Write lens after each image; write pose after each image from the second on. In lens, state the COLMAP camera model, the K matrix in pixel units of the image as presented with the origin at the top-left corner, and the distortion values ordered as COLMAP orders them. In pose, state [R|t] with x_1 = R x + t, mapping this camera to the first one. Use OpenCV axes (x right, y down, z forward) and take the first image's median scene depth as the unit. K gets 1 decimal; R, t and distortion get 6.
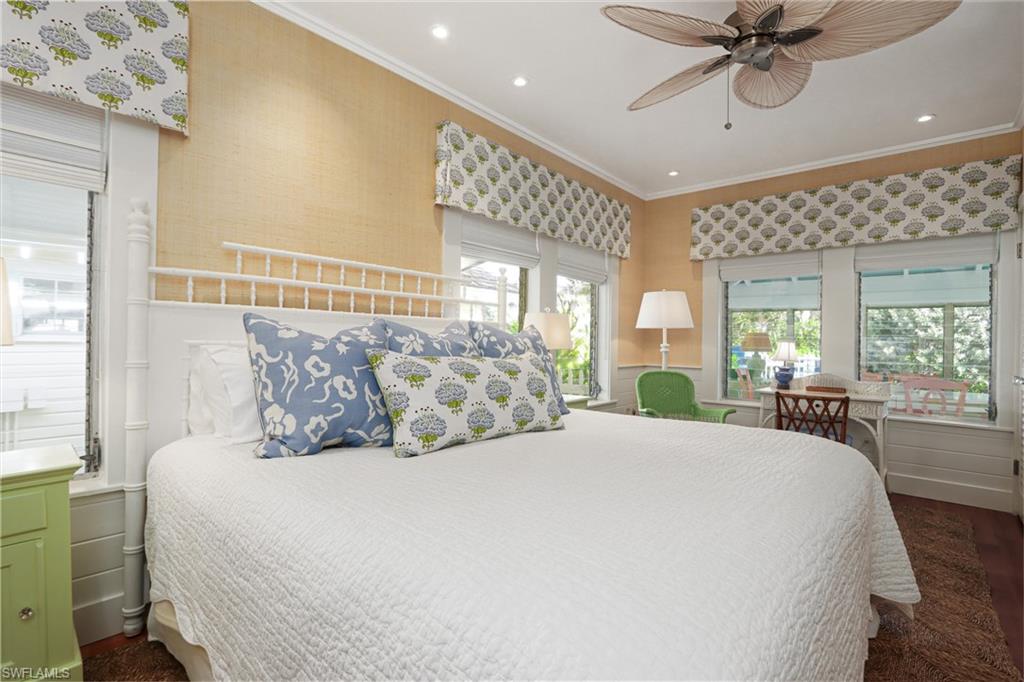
lens RADIAL K [[474.0, 0, 512.7], [0, 474.0, 342.7], [0, 0, 1]] dist [-0.012776, -0.001101]
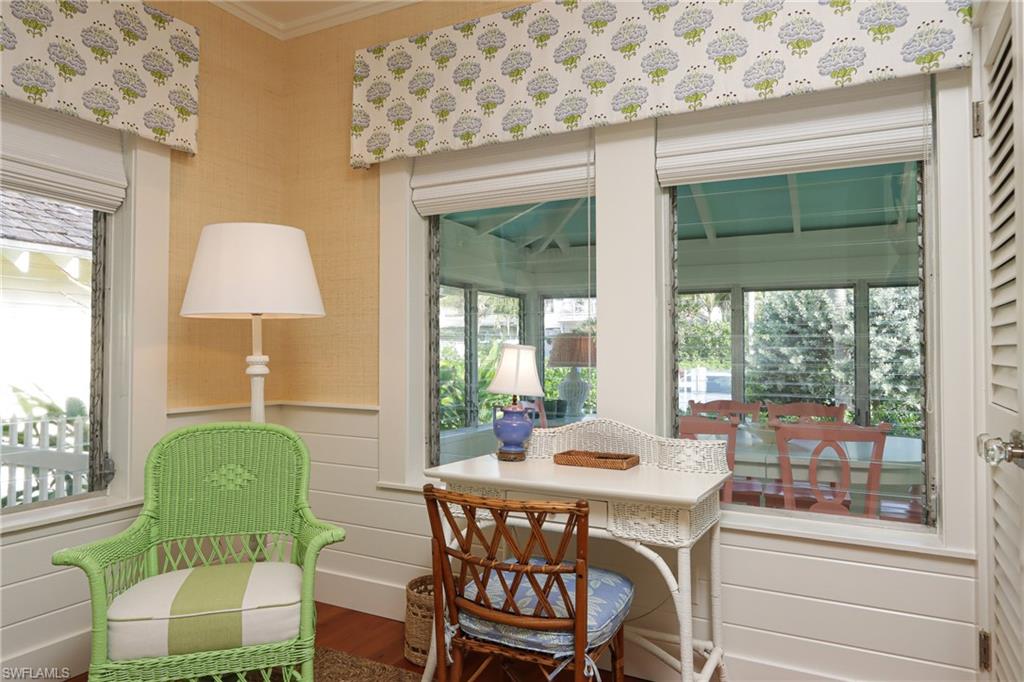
lens RADIAL K [[667.3, 0, 510.3], [0, 667.3, 338.1], [0, 0, 1]] dist [0.003700, 0.000442]
pose [[0.969921, -0.005687, 0.243355, 0.296219], [0.011957, 0.999633, -0.024296, 0.003407], [-0.243128, 0.026475, 0.969633, 0.291366]]
